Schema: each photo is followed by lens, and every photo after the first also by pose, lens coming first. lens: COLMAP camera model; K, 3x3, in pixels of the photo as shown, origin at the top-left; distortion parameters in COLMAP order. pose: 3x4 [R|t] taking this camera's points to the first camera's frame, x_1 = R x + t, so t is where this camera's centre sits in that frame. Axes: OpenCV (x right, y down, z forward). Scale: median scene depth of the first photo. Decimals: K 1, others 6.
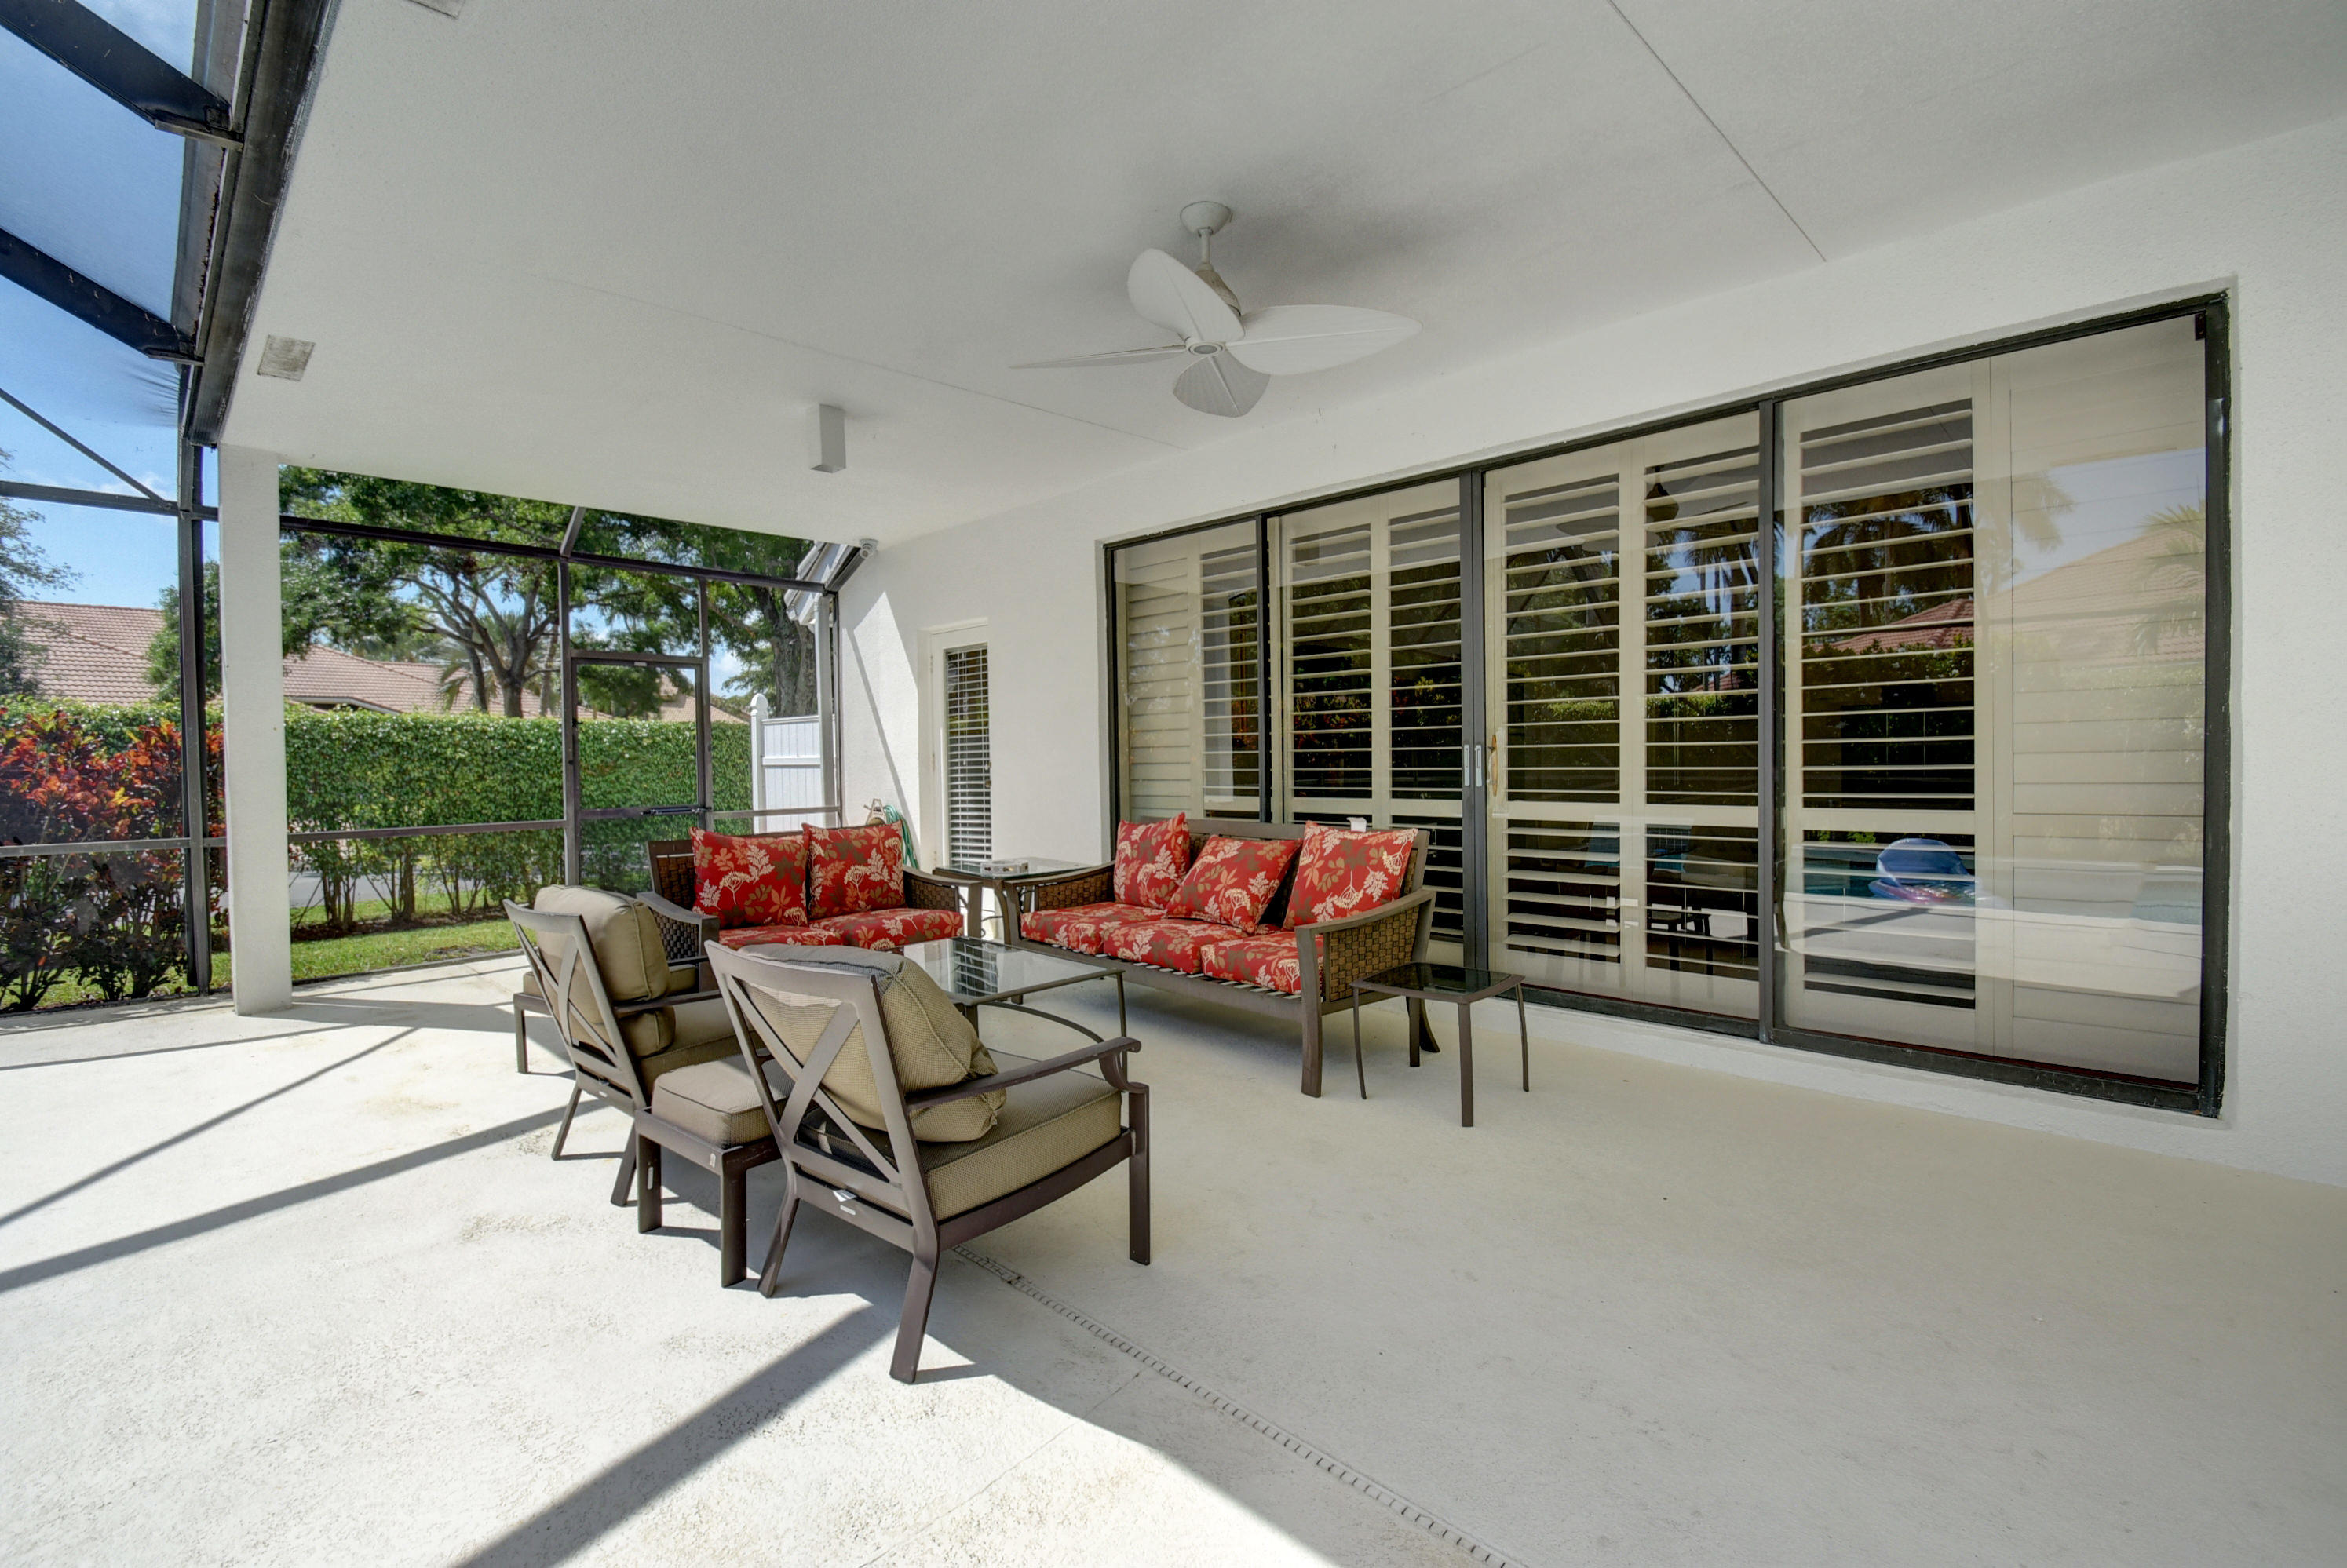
lens RADIAL K [[1032.1, 0, 1163.3], [0, 1032.1, 782.1], [0, 0, 1]] dist [0.001580, -0.010722]
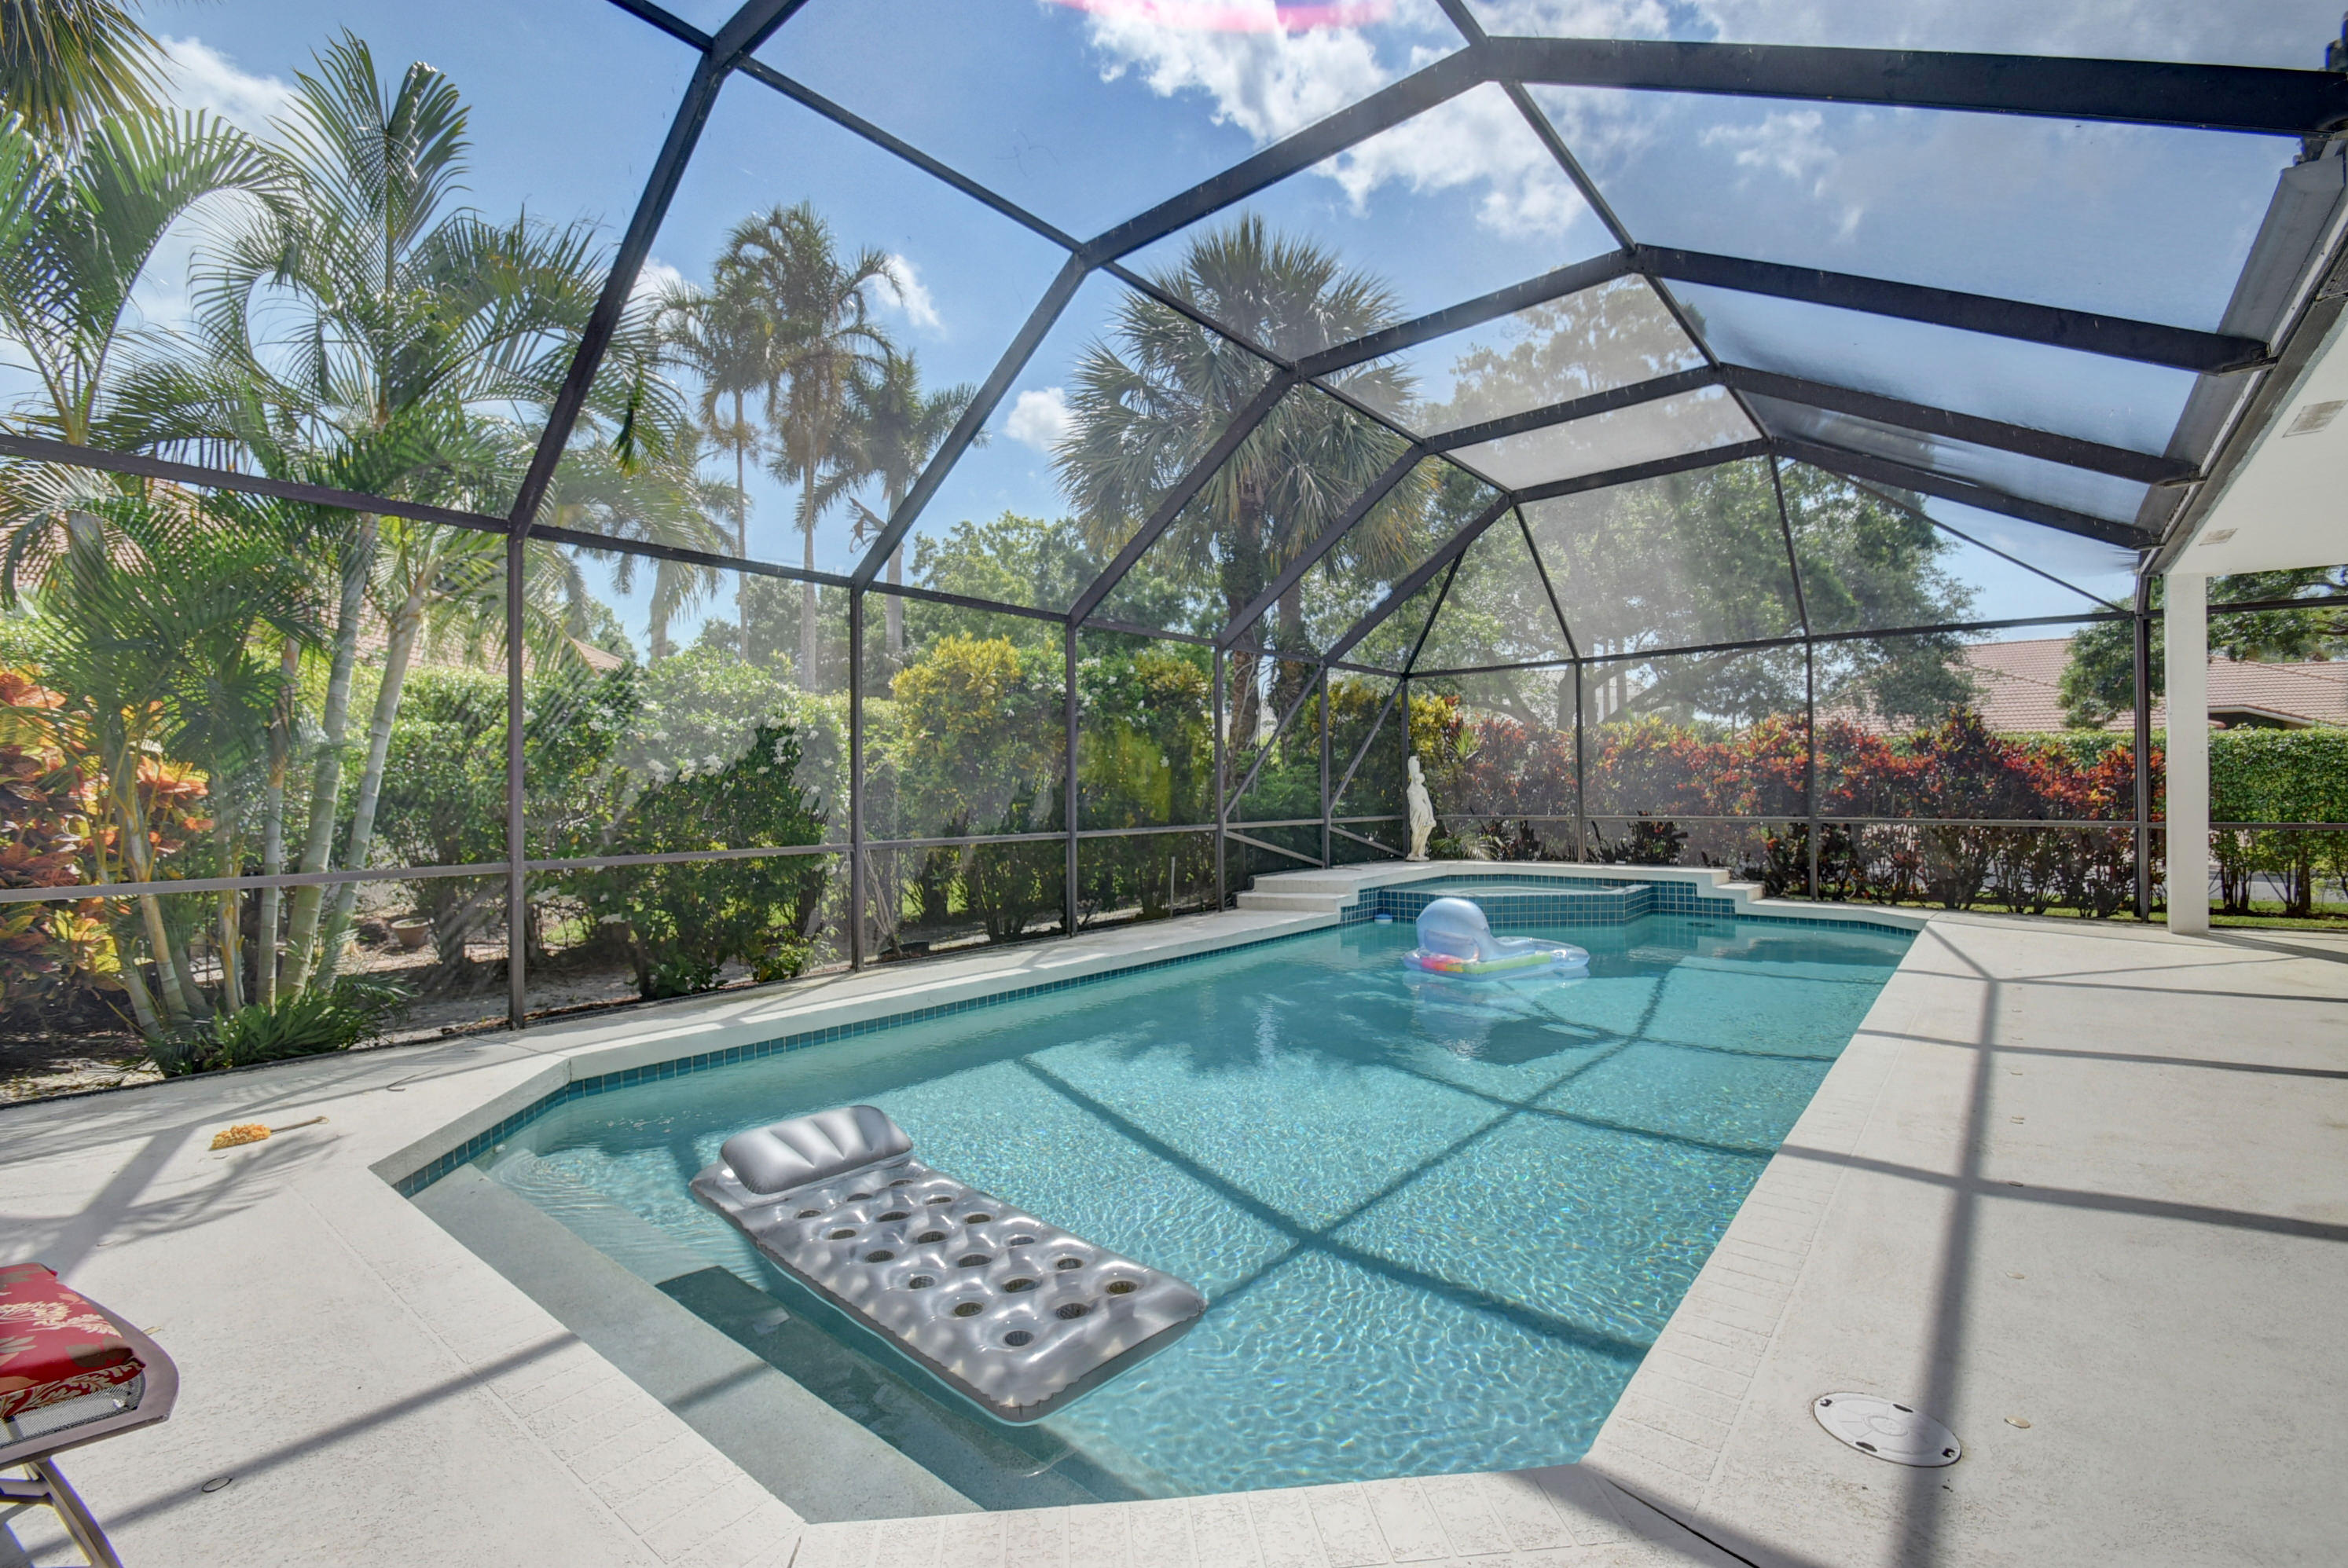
lens RADIAL K [[1032.5, 0, 1163.8], [0, 1032.5, 782.1], [0, 0, 1]] dist [0.001580, -0.010722]
pose [[0.090549, 0.006800, -0.995869, 0.273898], [-0.017483, 0.999833, 0.005238, 0.006809], [0.995739, 0.016937, 0.090653, -0.361714]]
